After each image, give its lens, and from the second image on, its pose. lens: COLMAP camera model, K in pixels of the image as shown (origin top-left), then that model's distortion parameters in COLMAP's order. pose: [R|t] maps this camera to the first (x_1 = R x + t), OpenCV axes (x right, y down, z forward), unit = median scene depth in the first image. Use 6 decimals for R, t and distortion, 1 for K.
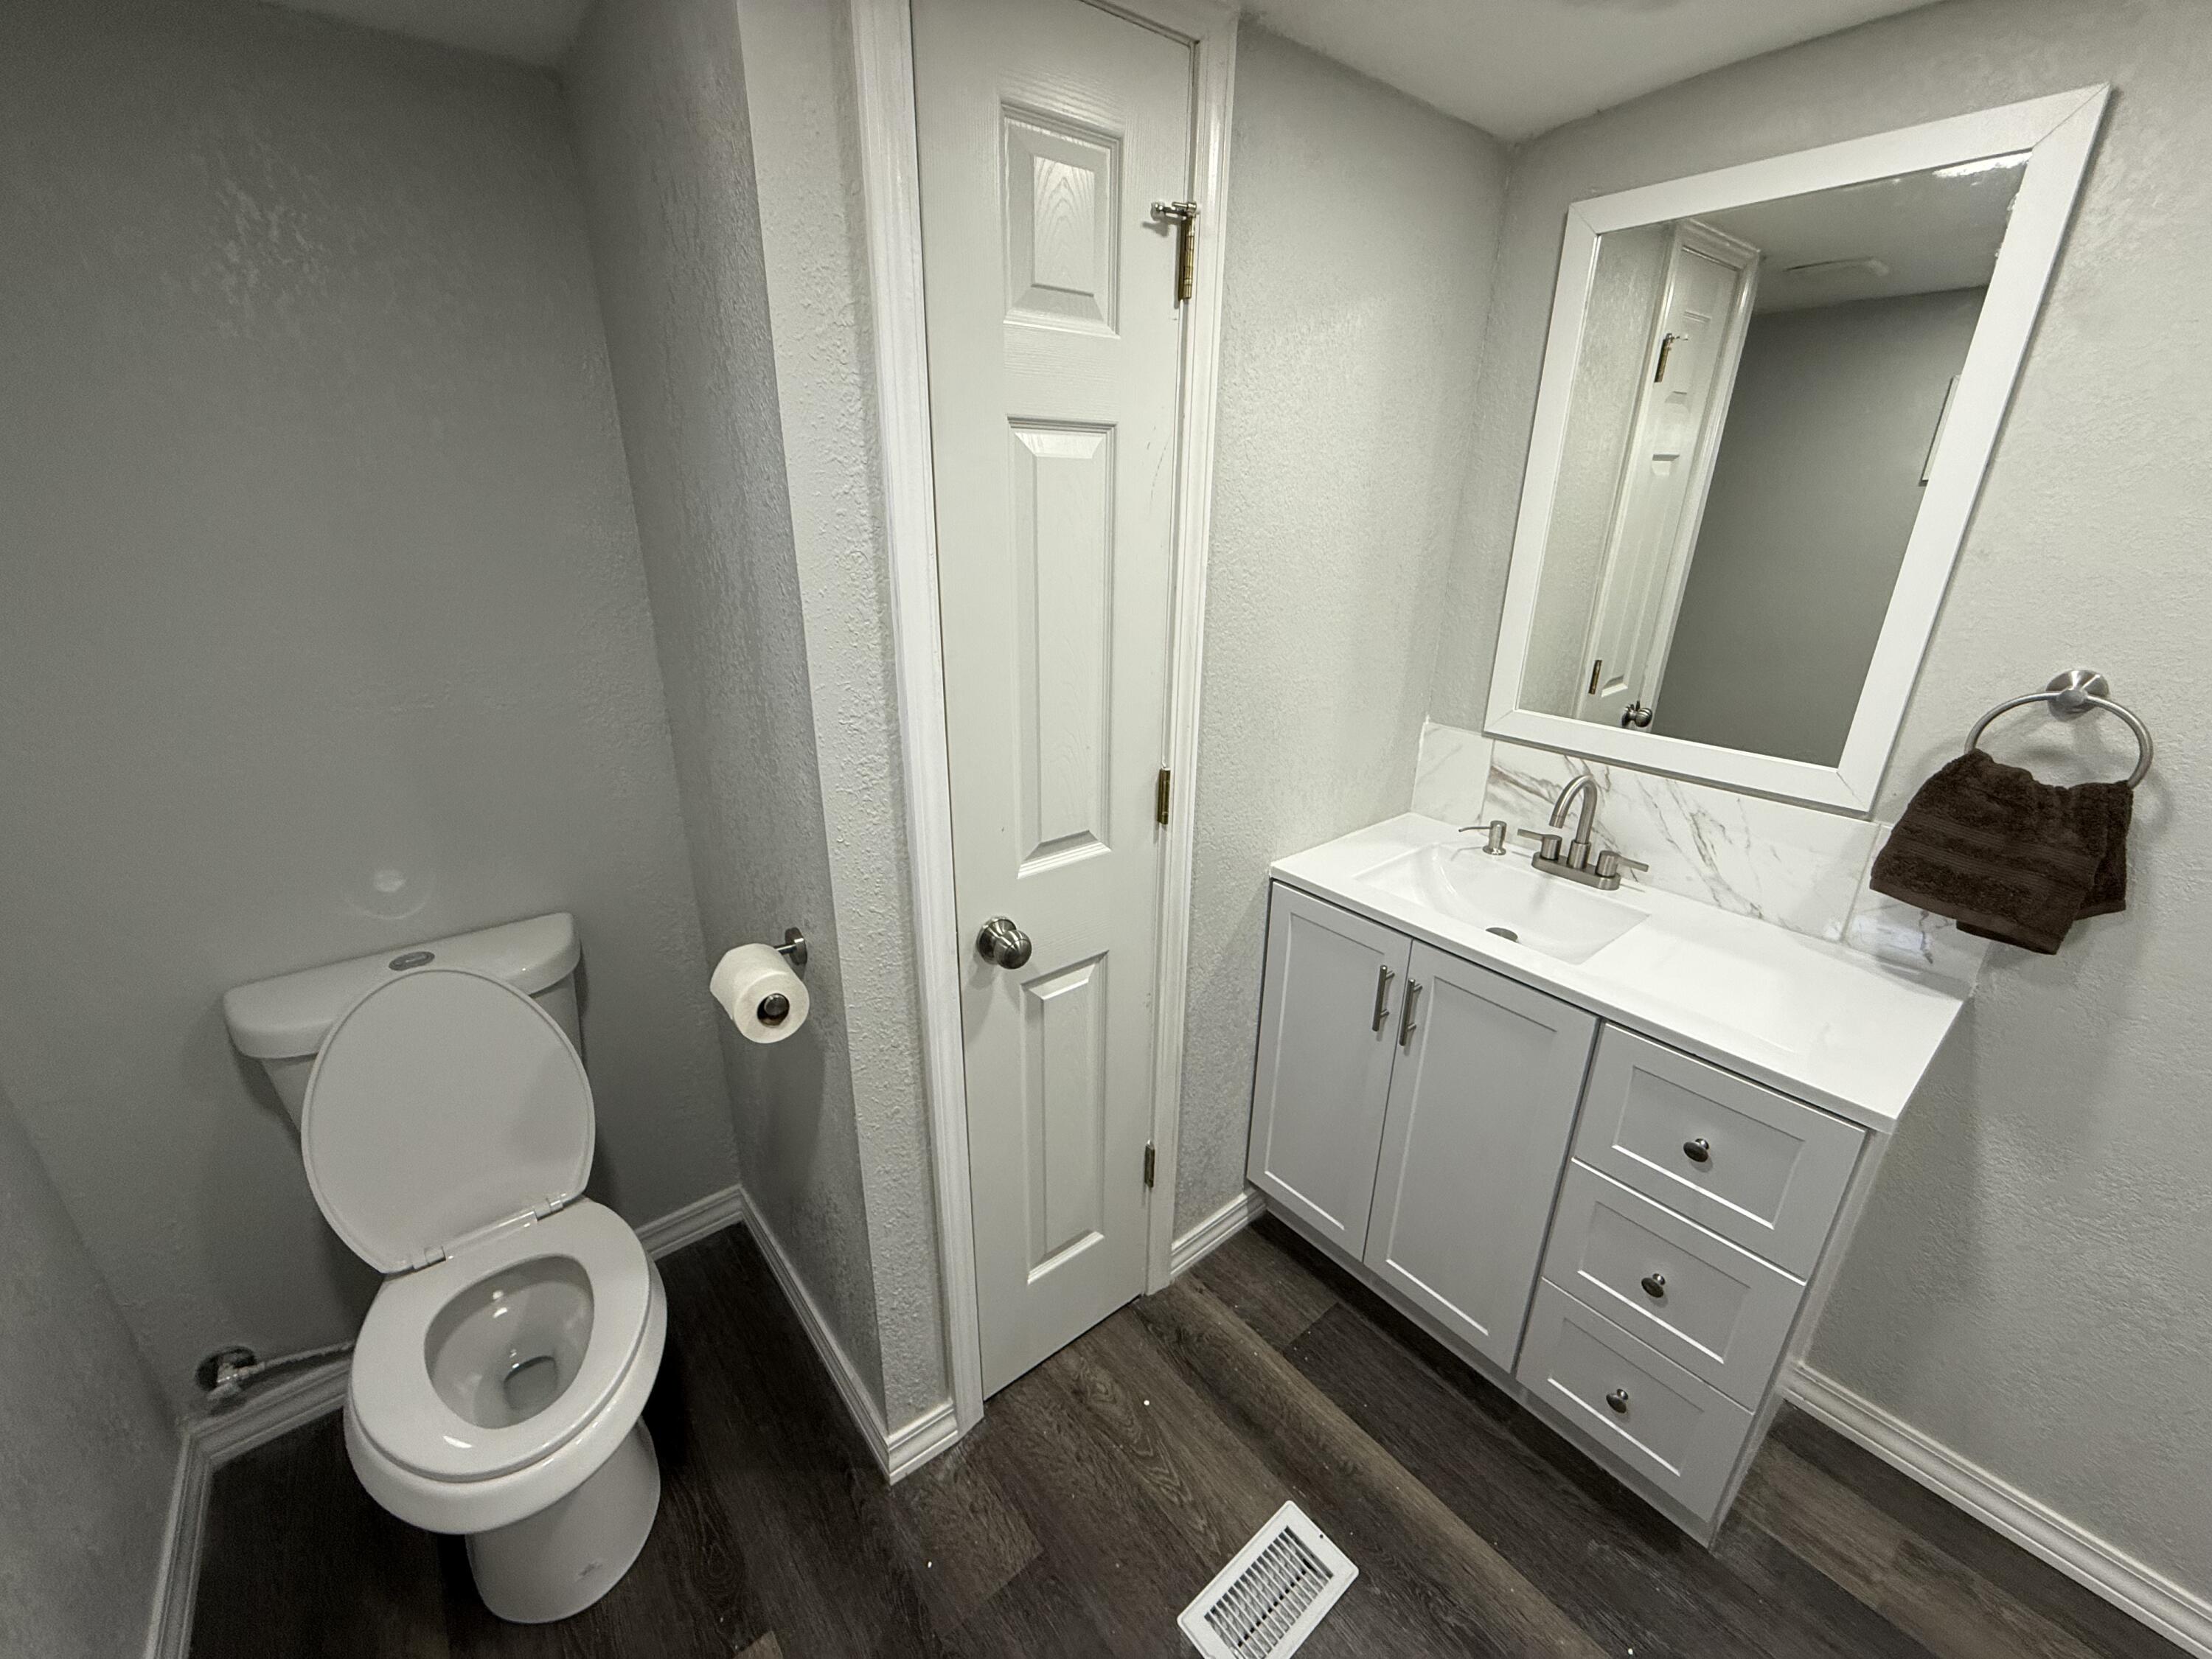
lens RADIAL K [[884.5, 0, 1106.0], [0, 884.5, 829.5], [0, 0, 1]] dist [-0.000066, -0.000232]
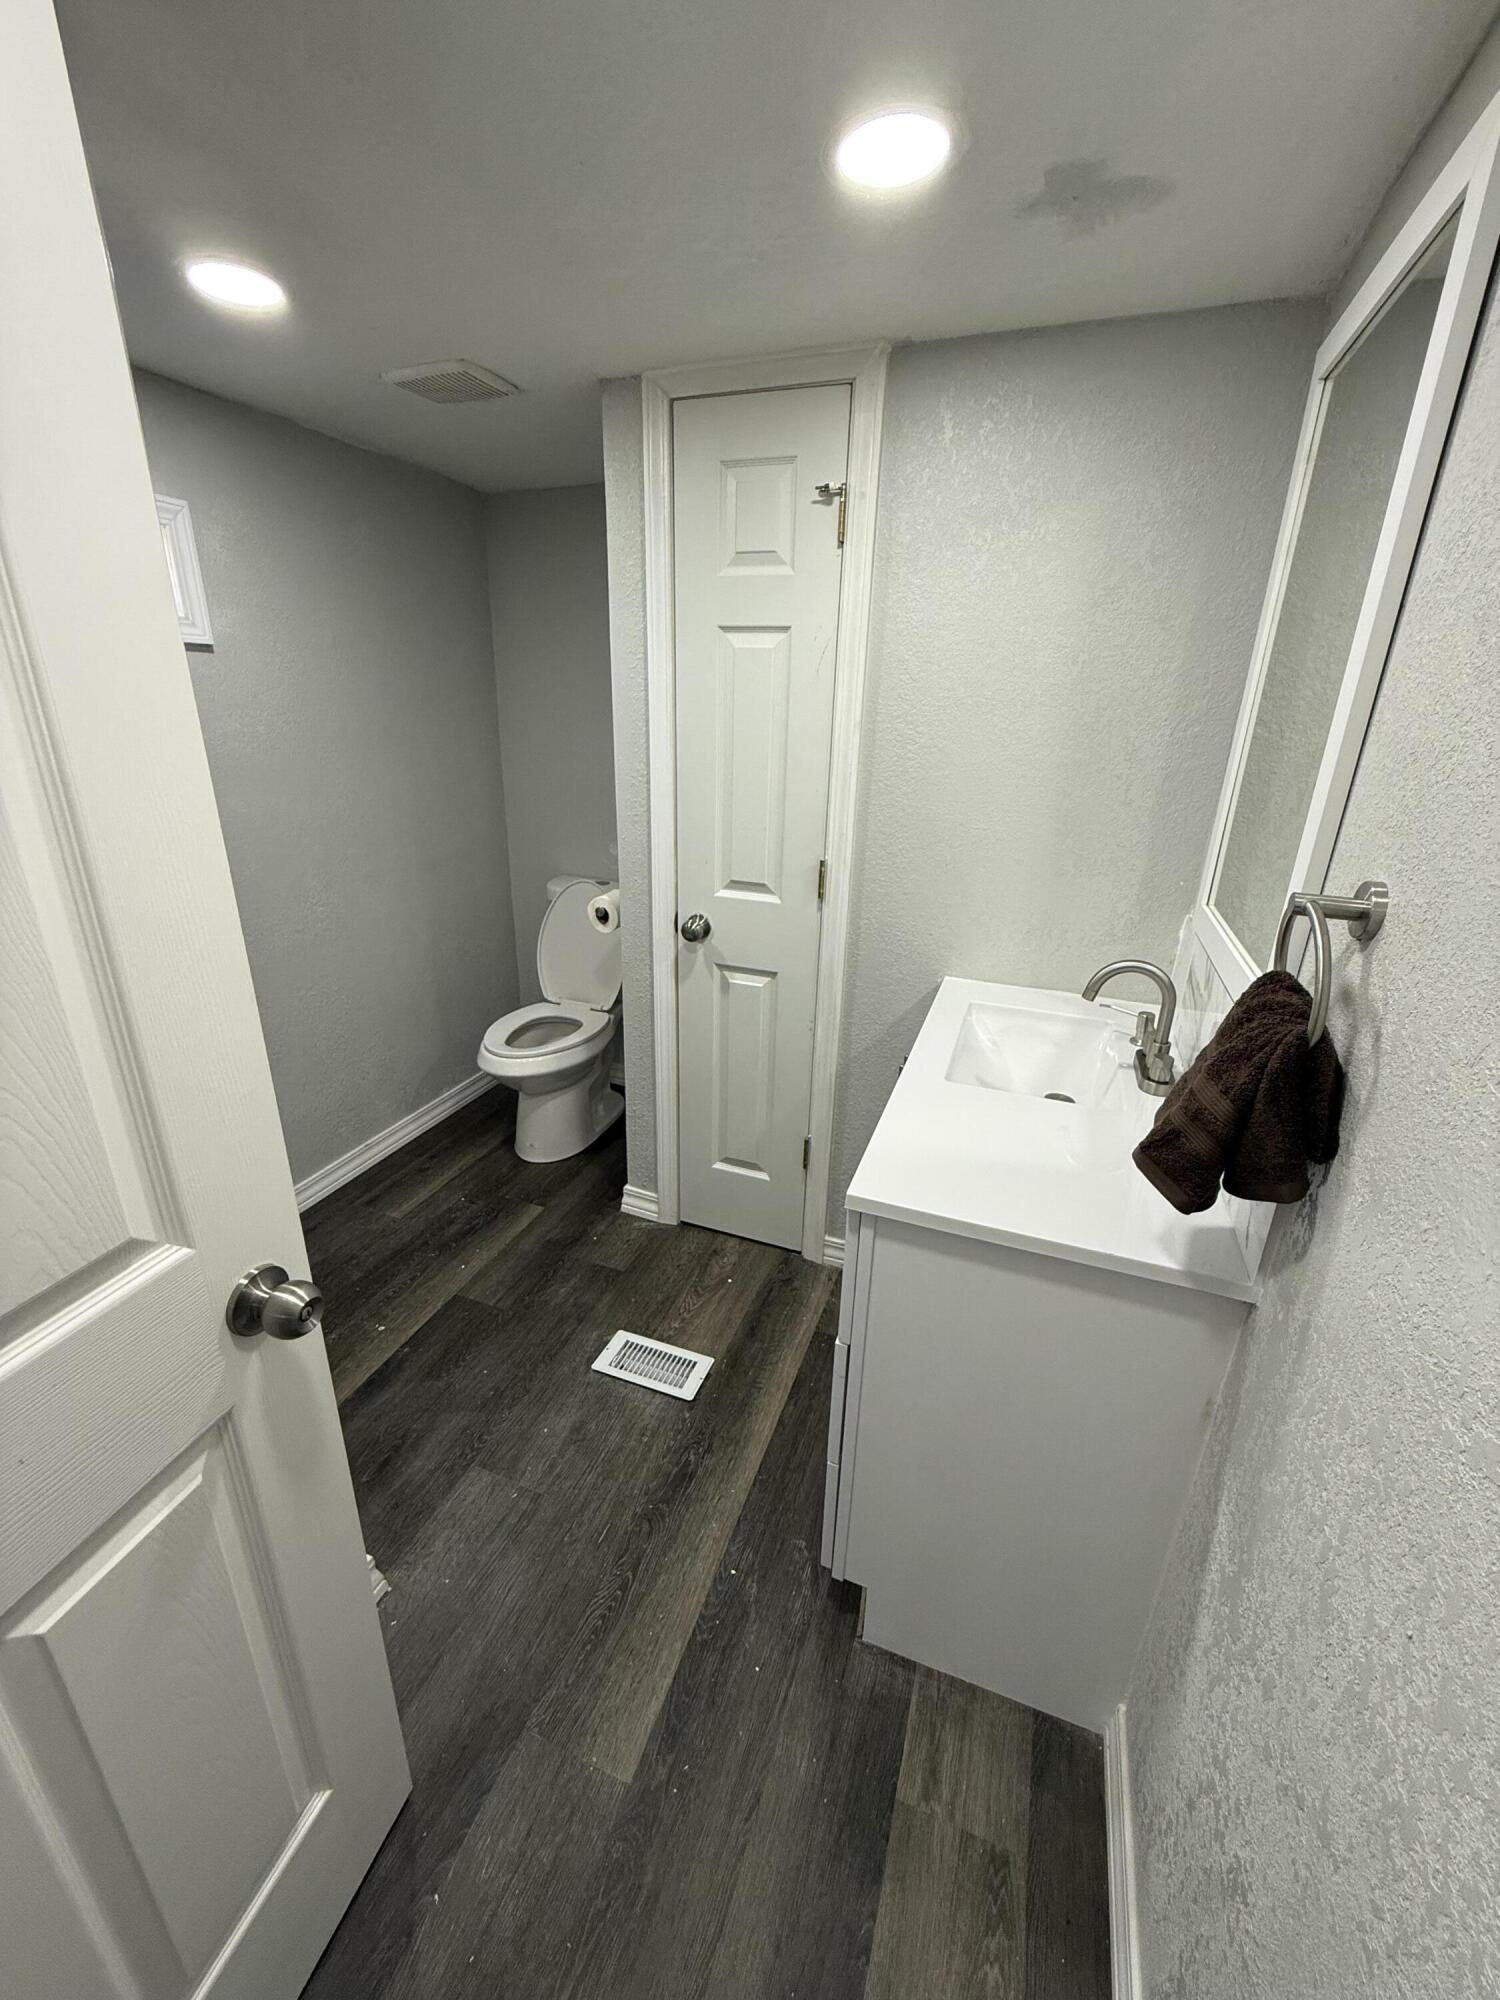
lens RADIAL K [[798.4, 0, 750.0], [0, 798.4, 1000.0], [0, 0, 1]] dist [-0.001183, -0.000044]
pose [[0.500104, 0.312763, -0.807512, 1.203388], [-0.328609, 0.931293, 0.157193, -0.021128], [0.801194, 0.186743, 0.568520, 0.203194]]
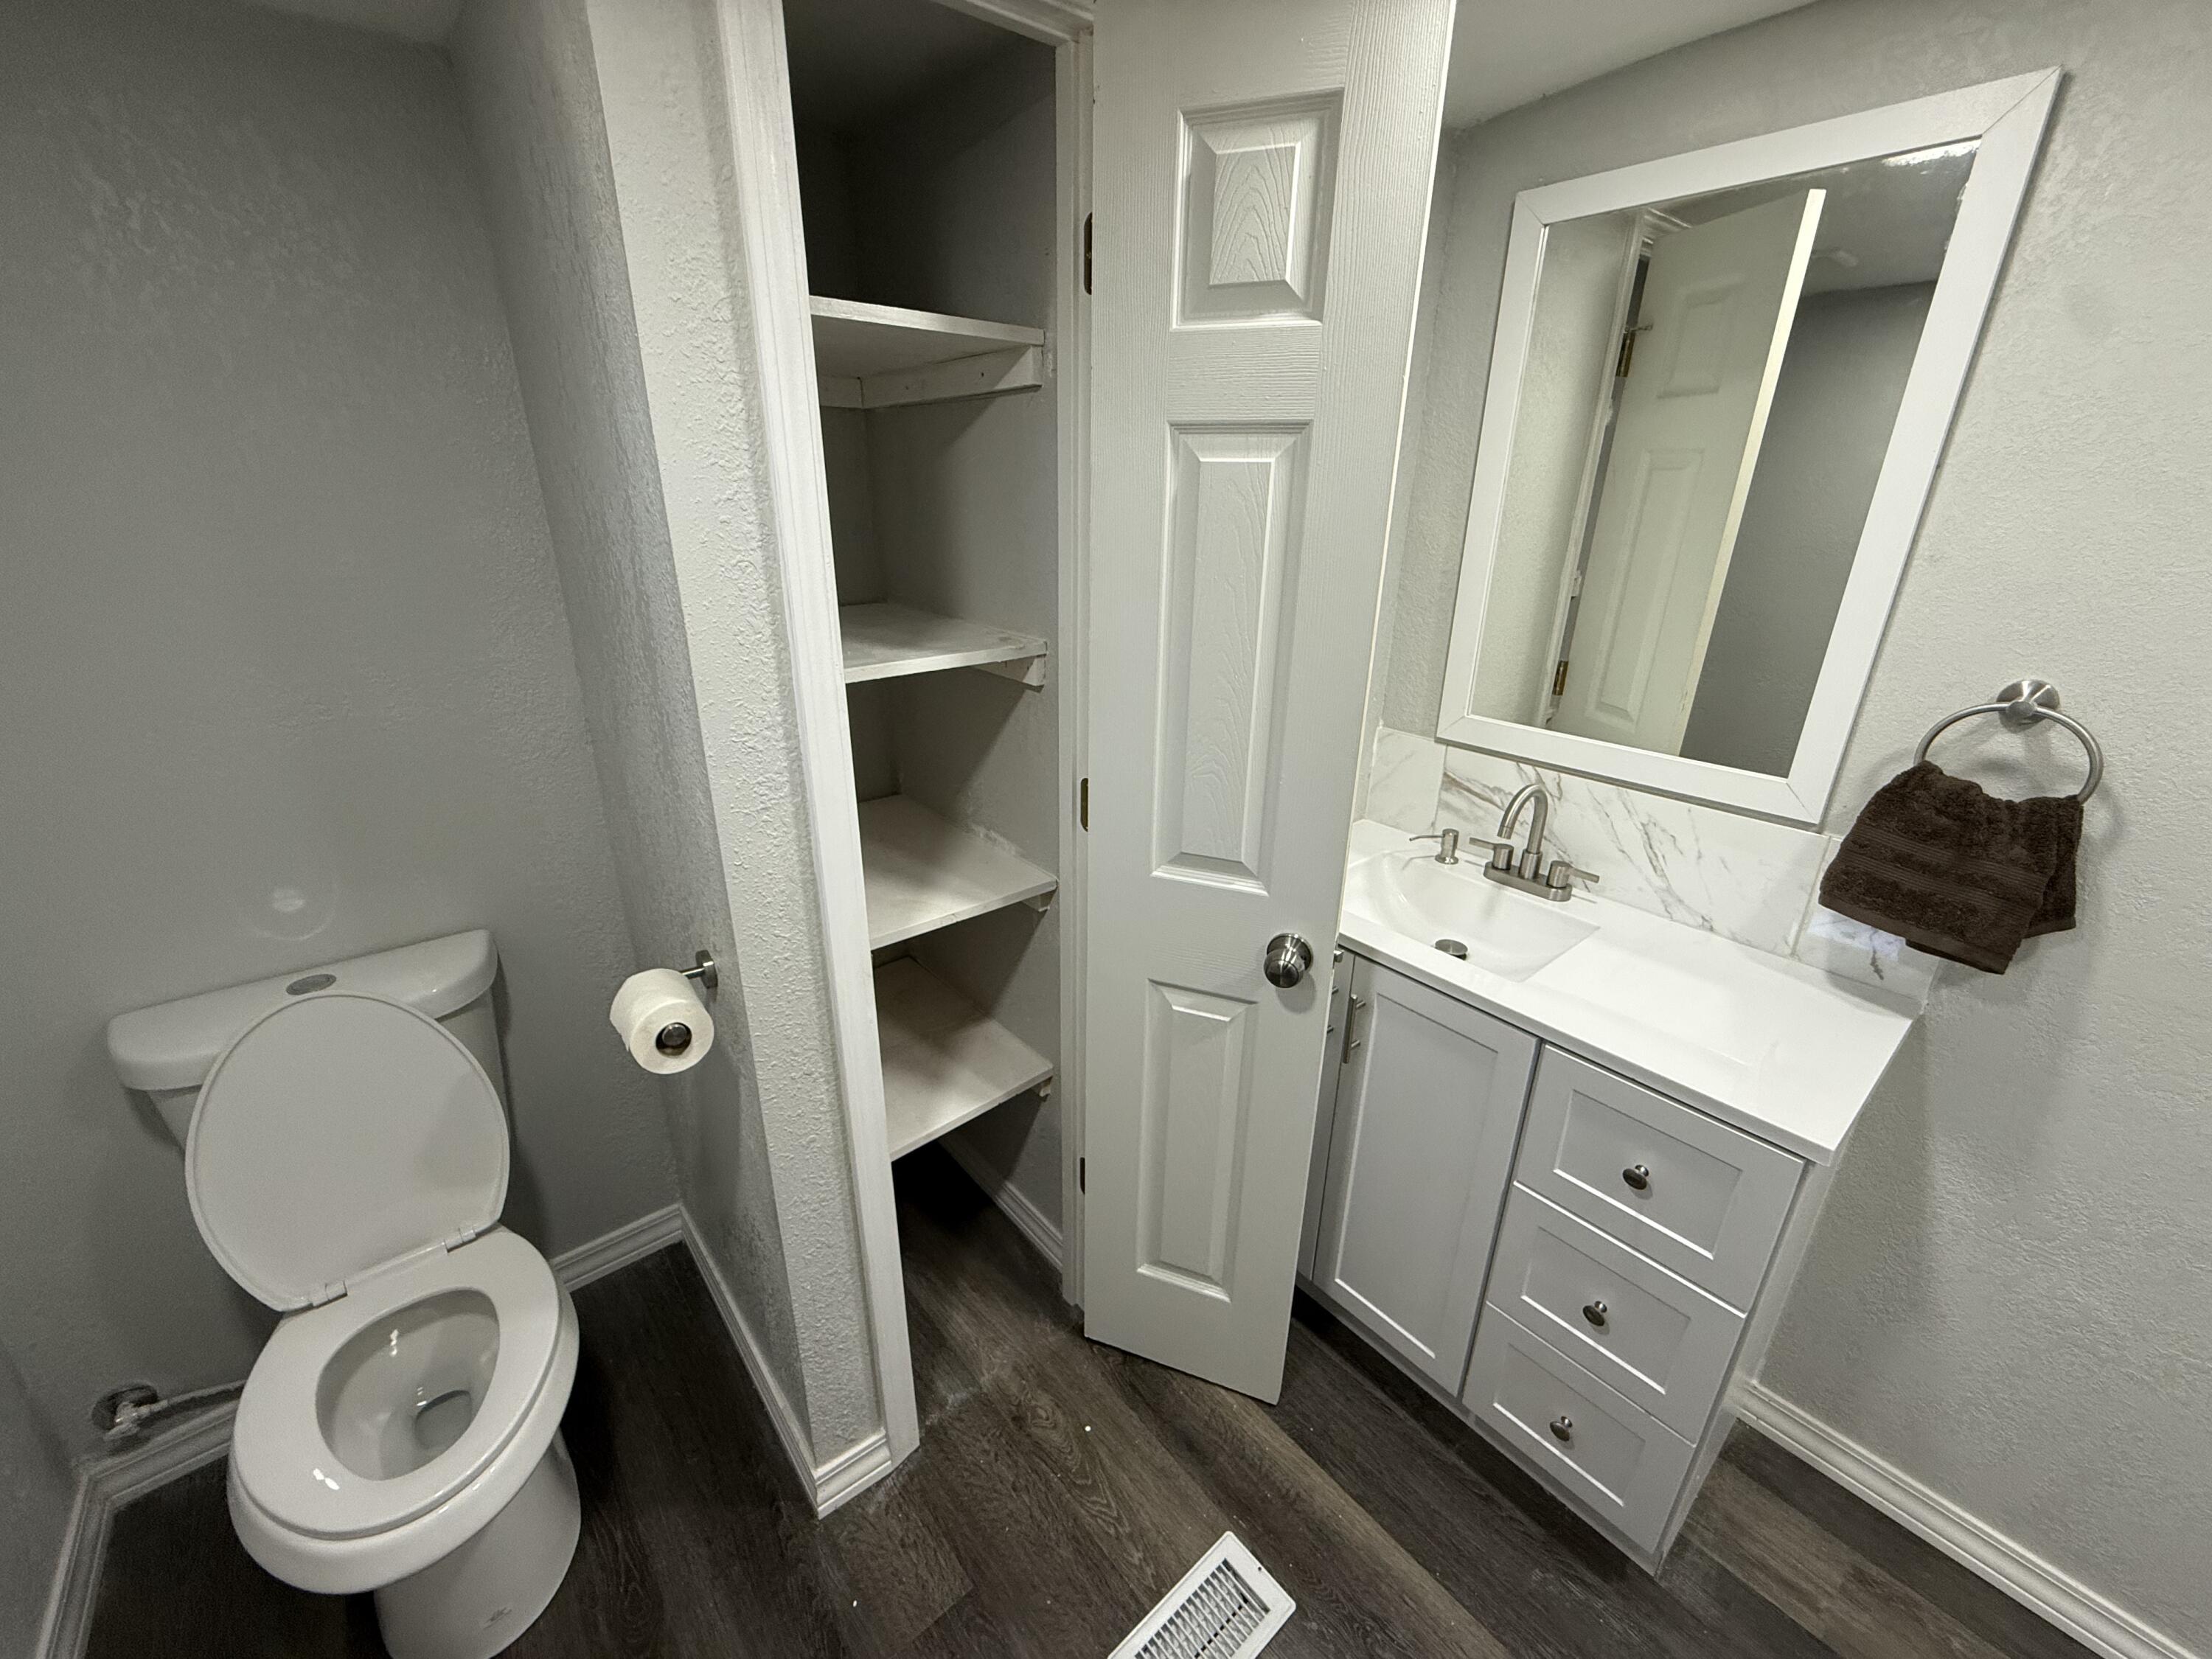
lens RADIAL K [[883.0, 0, 1106.0], [0, 883.0, 829.5], [0, 0, 1]] dist [-0.001183, -0.000044]
pose [[0.999956, -0.003949, 0.008540, 0.072108], [0.003872, 0.999951, 0.009104, -0.025691], [-0.008576, -0.009071, 0.999922, 0.038487]]
